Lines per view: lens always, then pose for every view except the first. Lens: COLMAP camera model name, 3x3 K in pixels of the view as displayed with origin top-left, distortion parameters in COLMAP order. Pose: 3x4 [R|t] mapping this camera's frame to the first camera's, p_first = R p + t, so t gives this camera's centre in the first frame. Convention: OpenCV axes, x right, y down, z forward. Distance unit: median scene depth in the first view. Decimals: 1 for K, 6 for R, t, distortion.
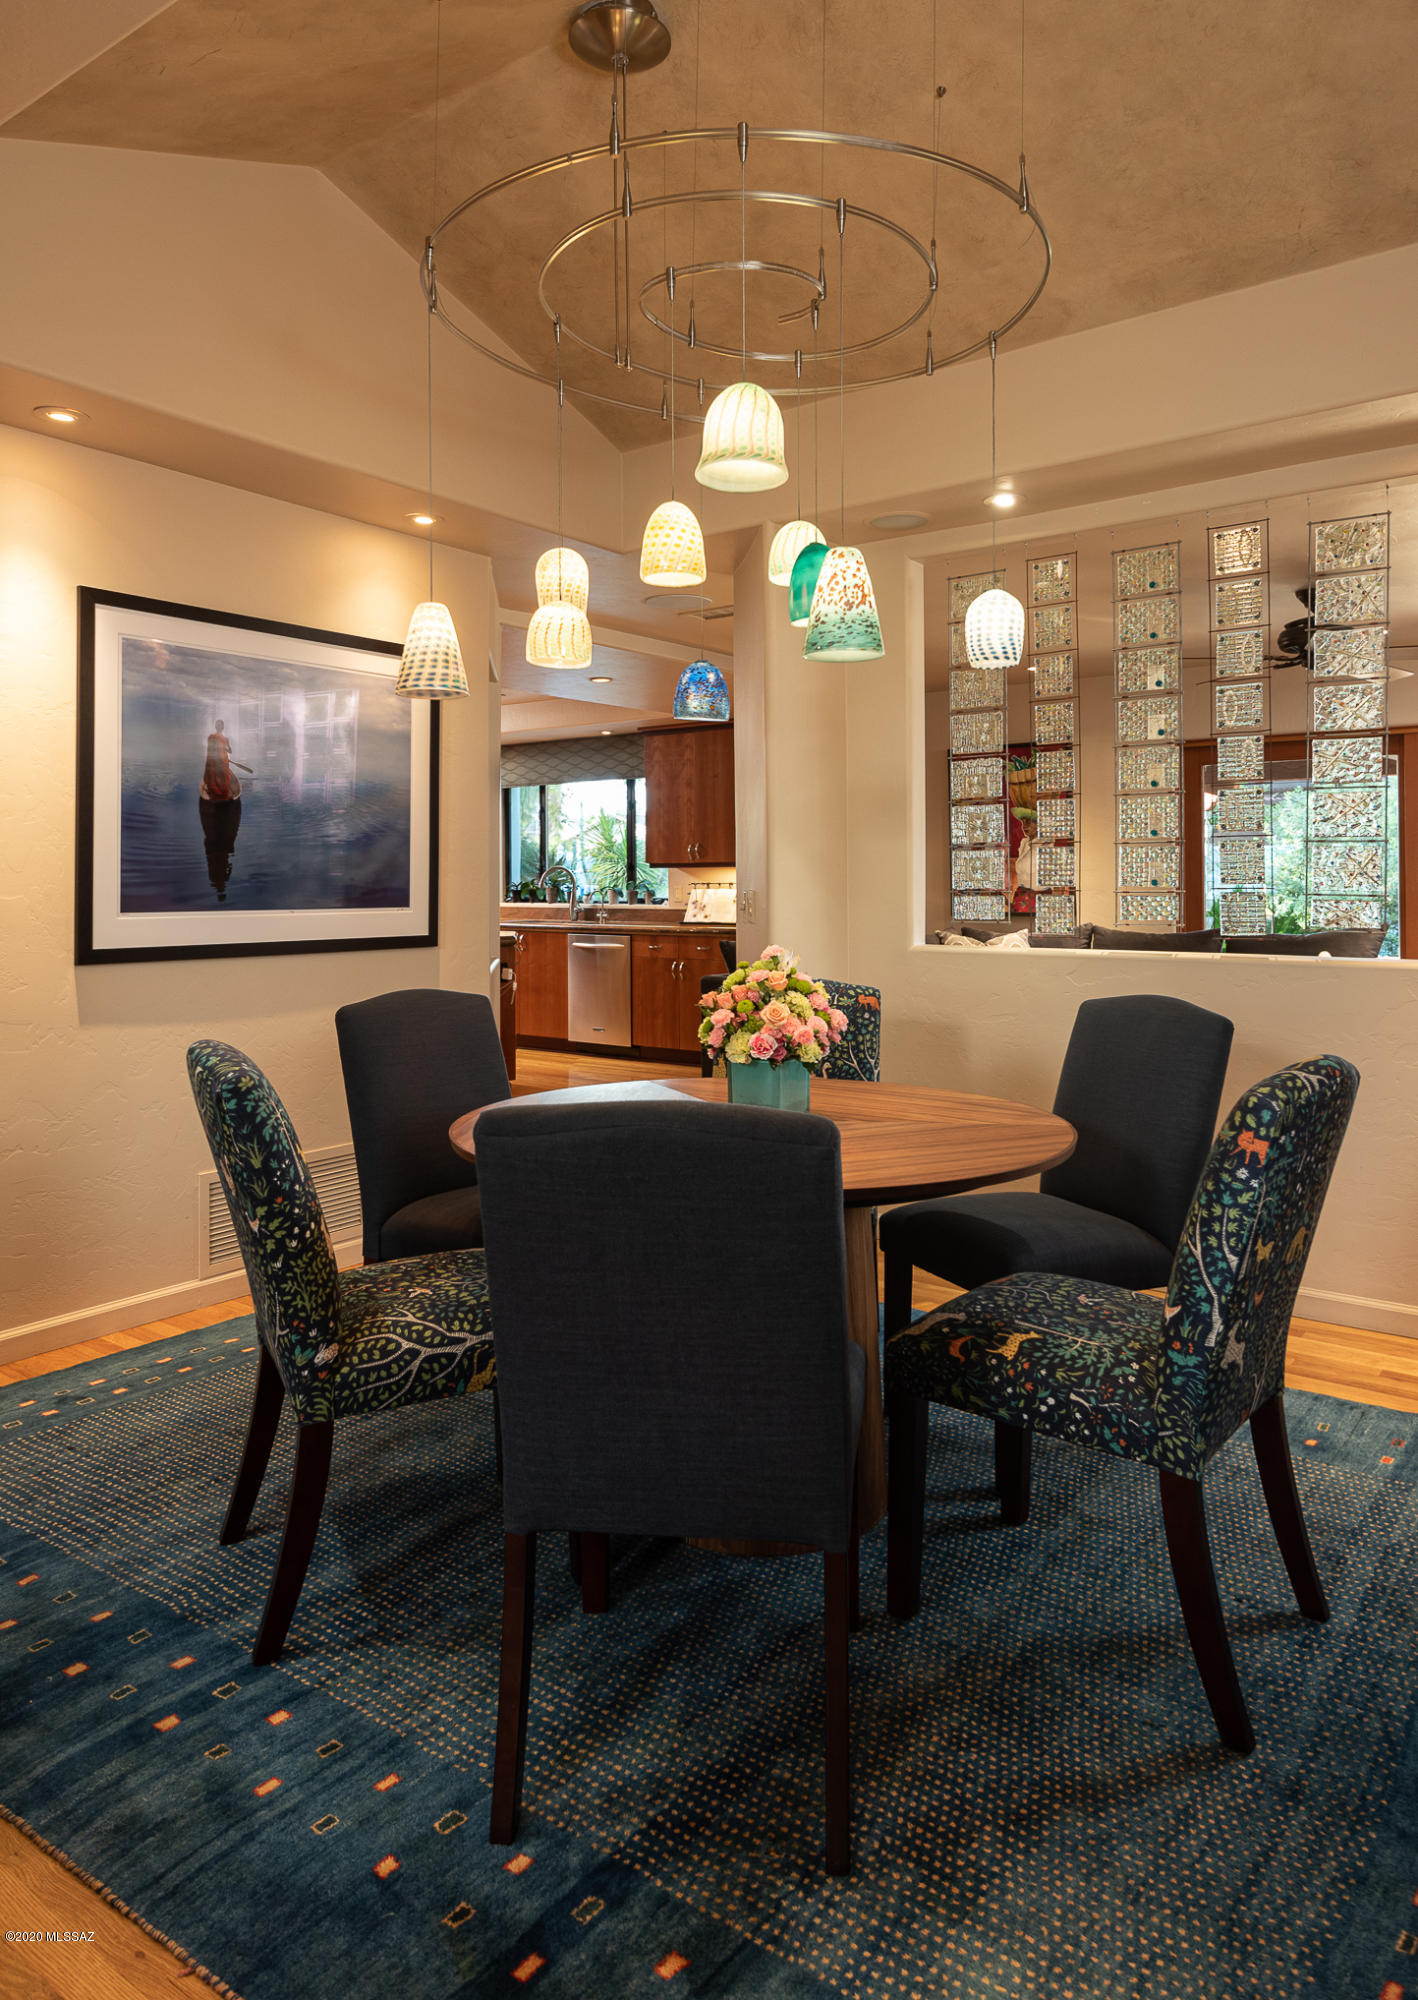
lens RADIAL K [[1305.8, 0, 716.2], [0, 1305.8, 873.4], [0, 0, 1]] dist [0.024232, -0.003637]
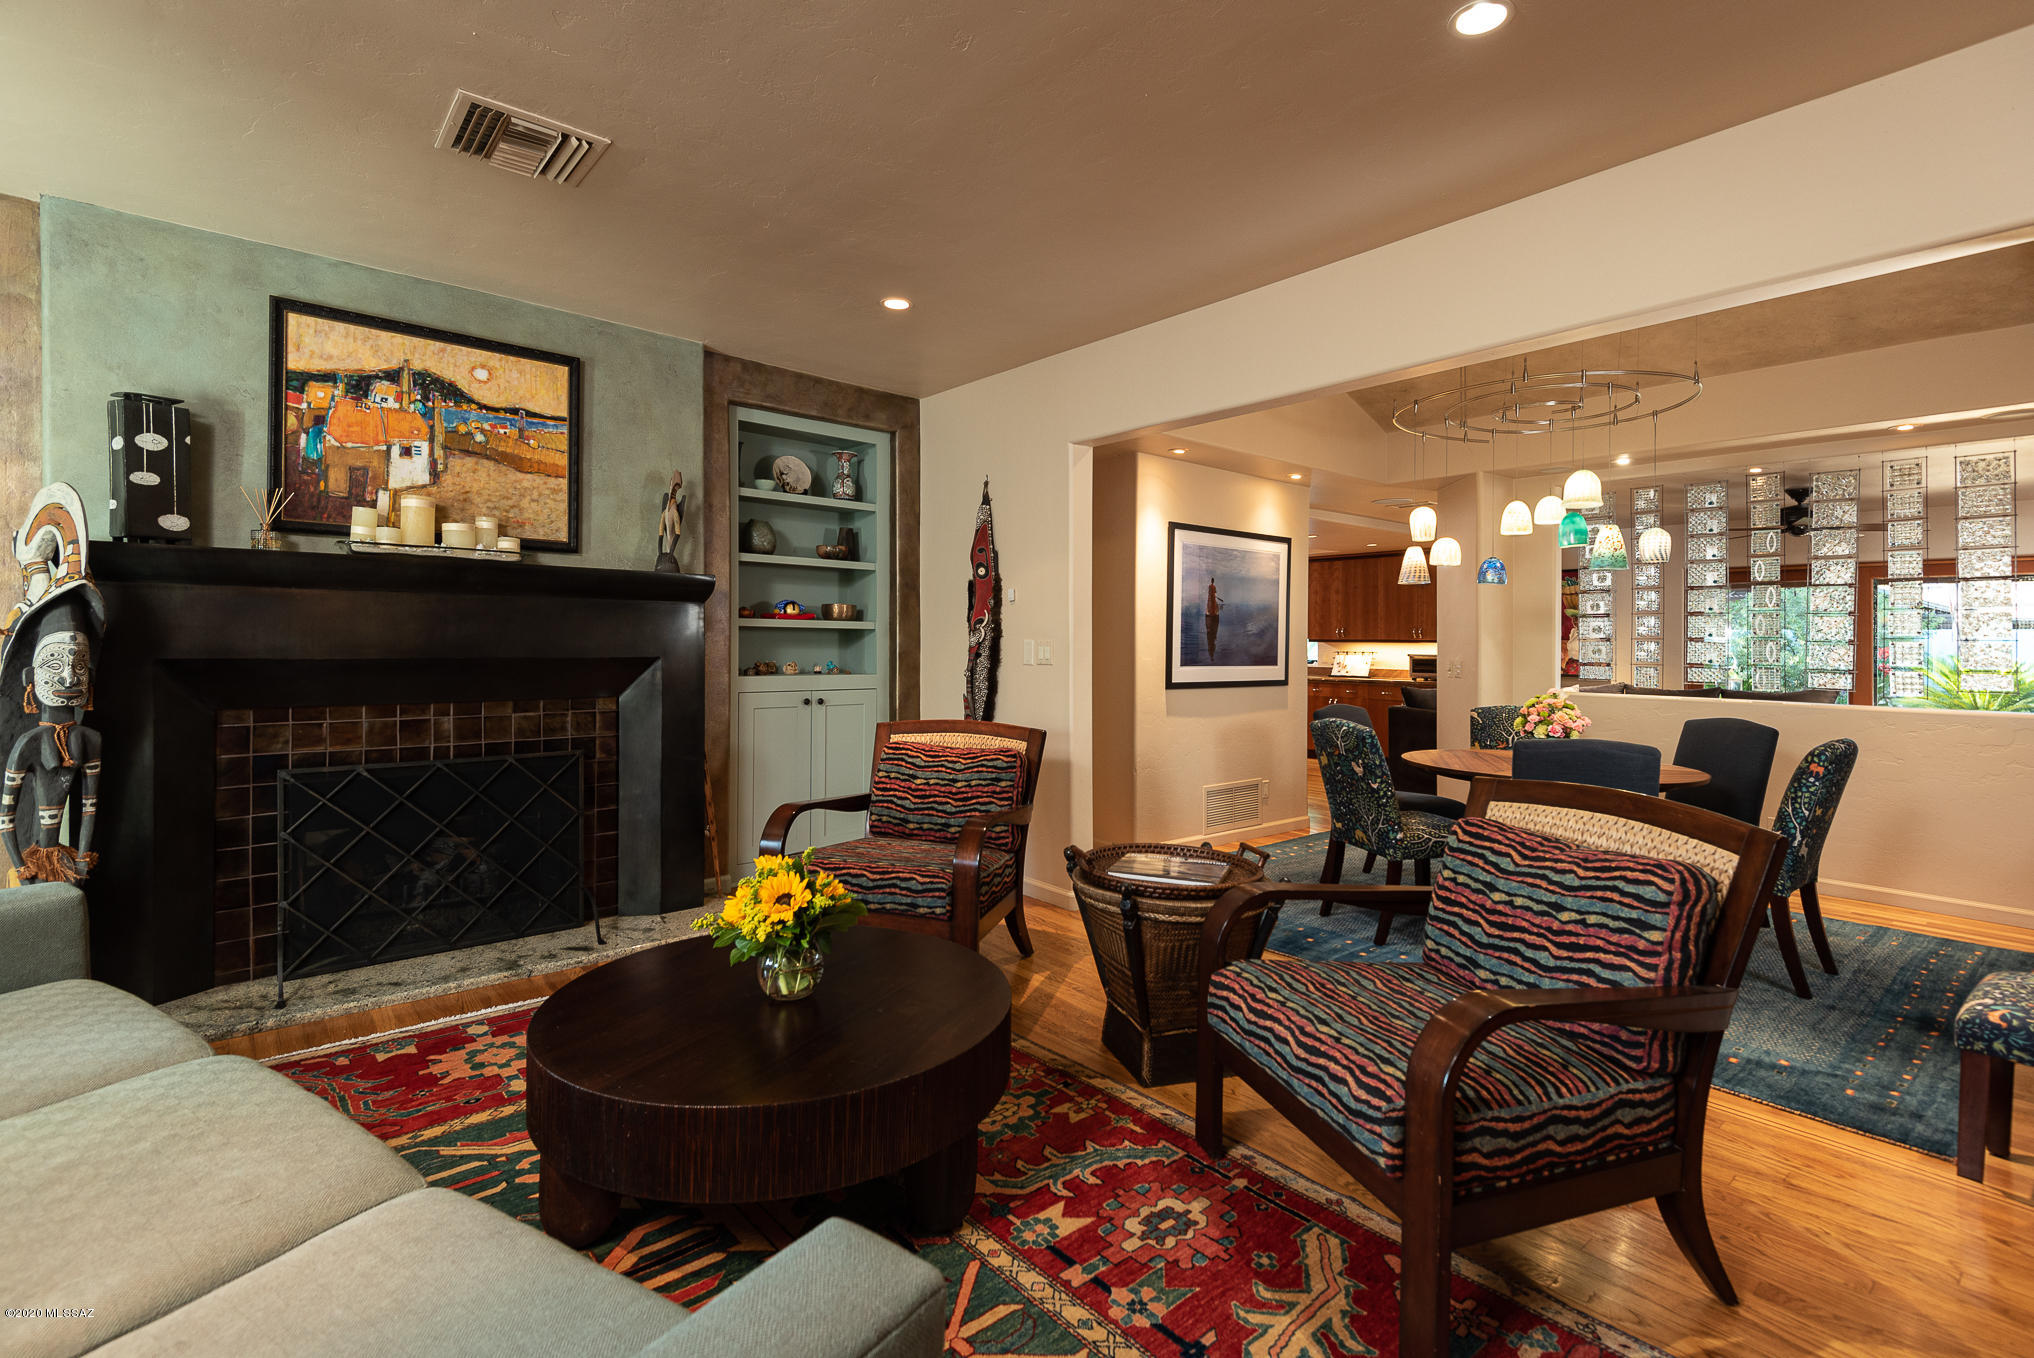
lens RADIAL K [[921.7, 0, 1010.5], [0, 921.7, 641.8], [0, 0, 1]] dist [-0.000493, -0.000946]
pose [[0.971116, 0.013671, -0.238218, -0.360148], [-0.012610, 0.999903, 0.005979, -0.017743], [0.238276, -0.002802, 0.971193, -0.583046]]
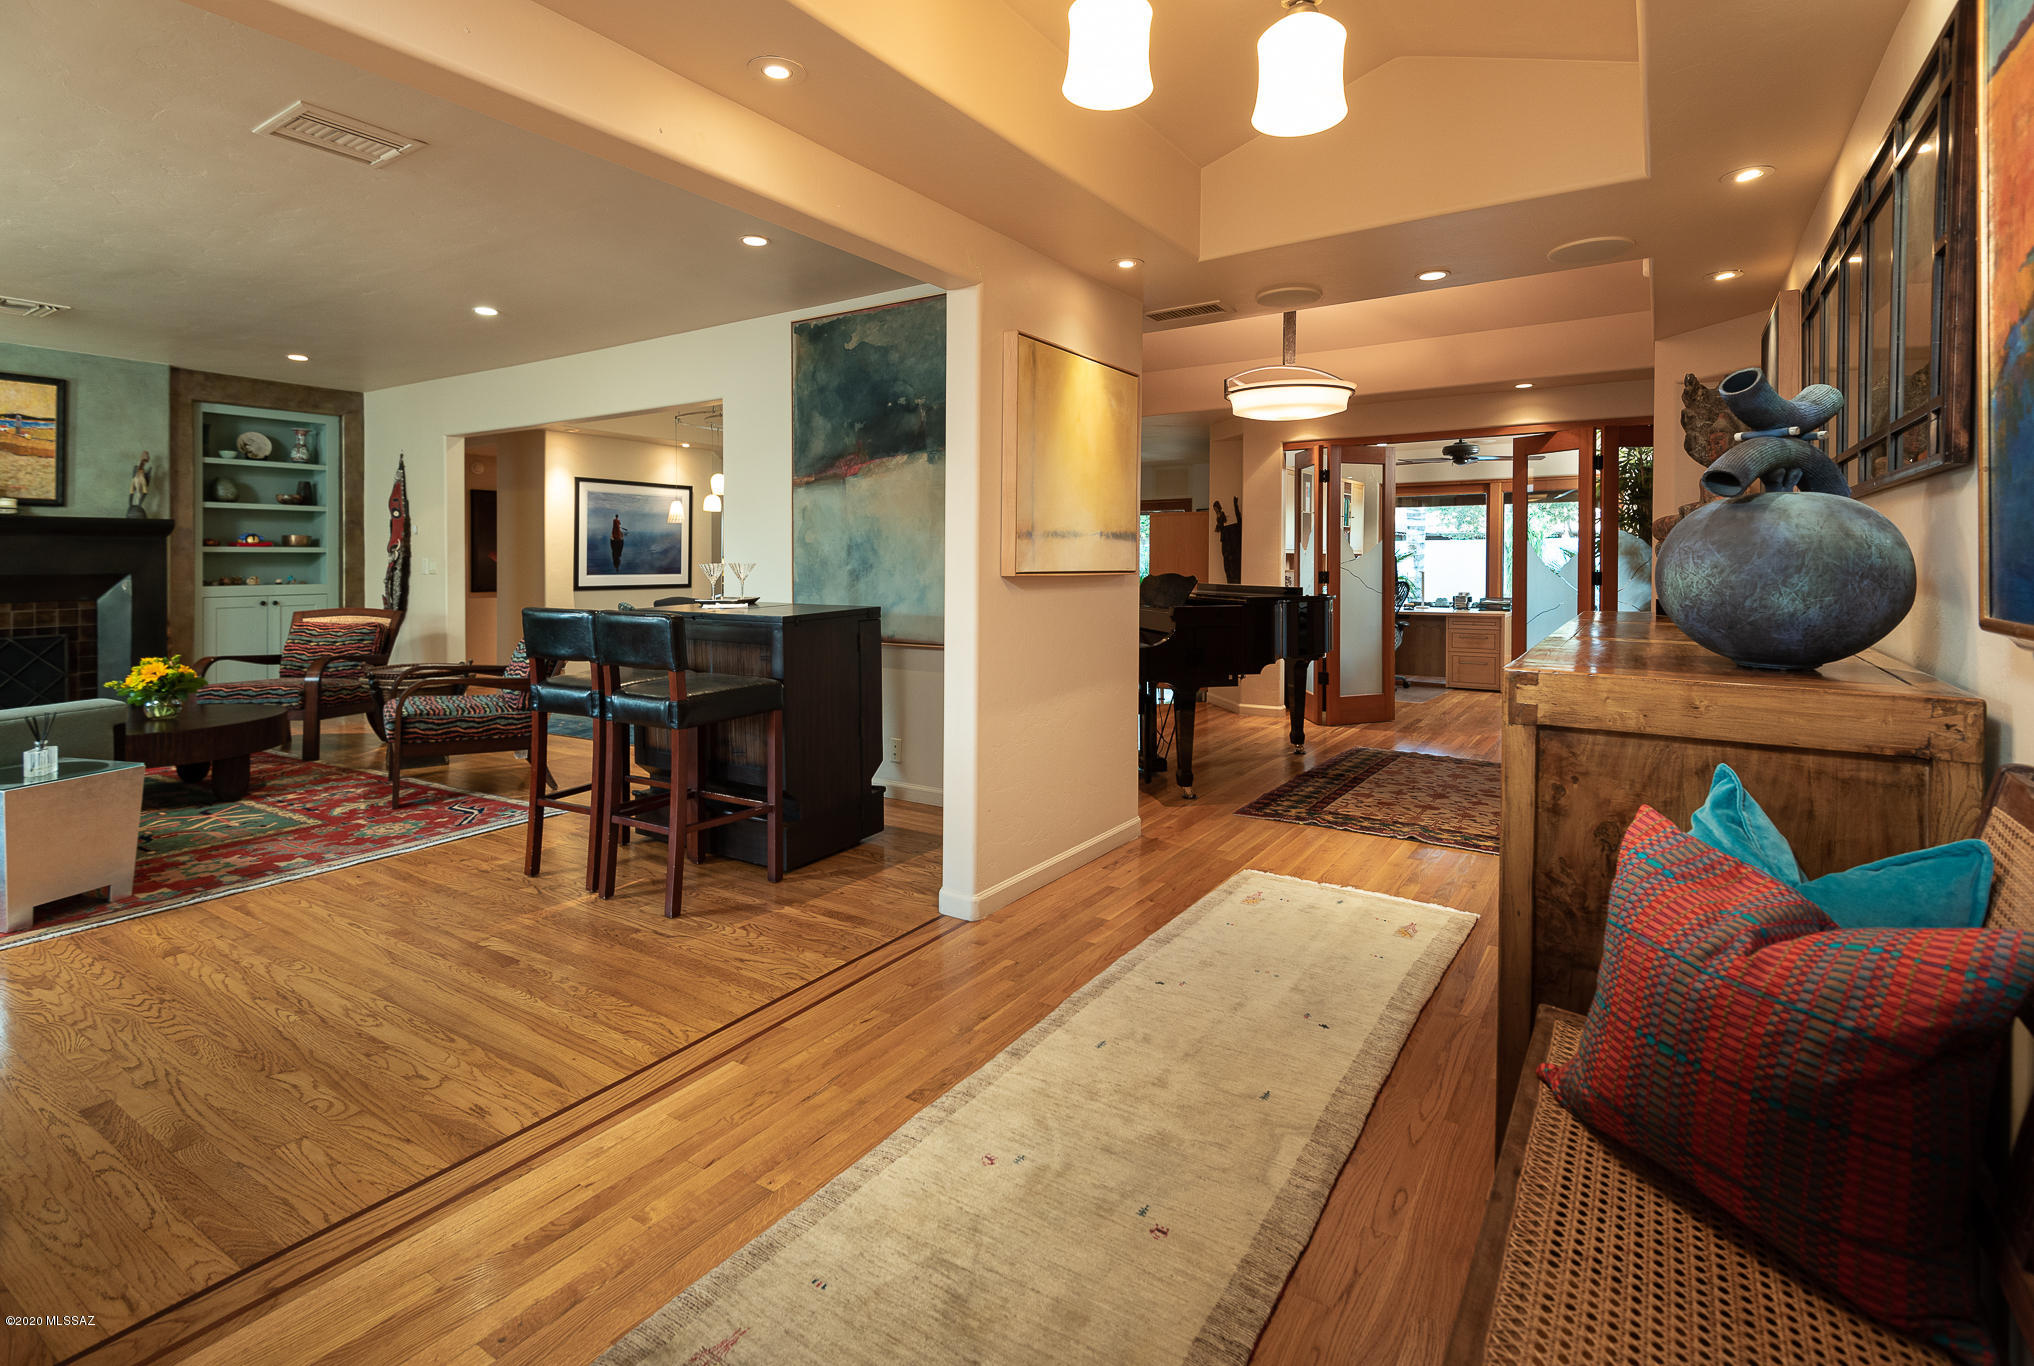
lens RADIAL K [[961.3, 0, 1068.0], [0, 961.3, 546.7], [0, 0, 1]] dist [-0.029067, -0.000230]
pose [[0.993867, 0.001644, 0.110565, 0.471699], [-0.000894, 0.999976, -0.006829, -0.025694], [-0.110574, 0.006688, 0.993845, -1.483138]]
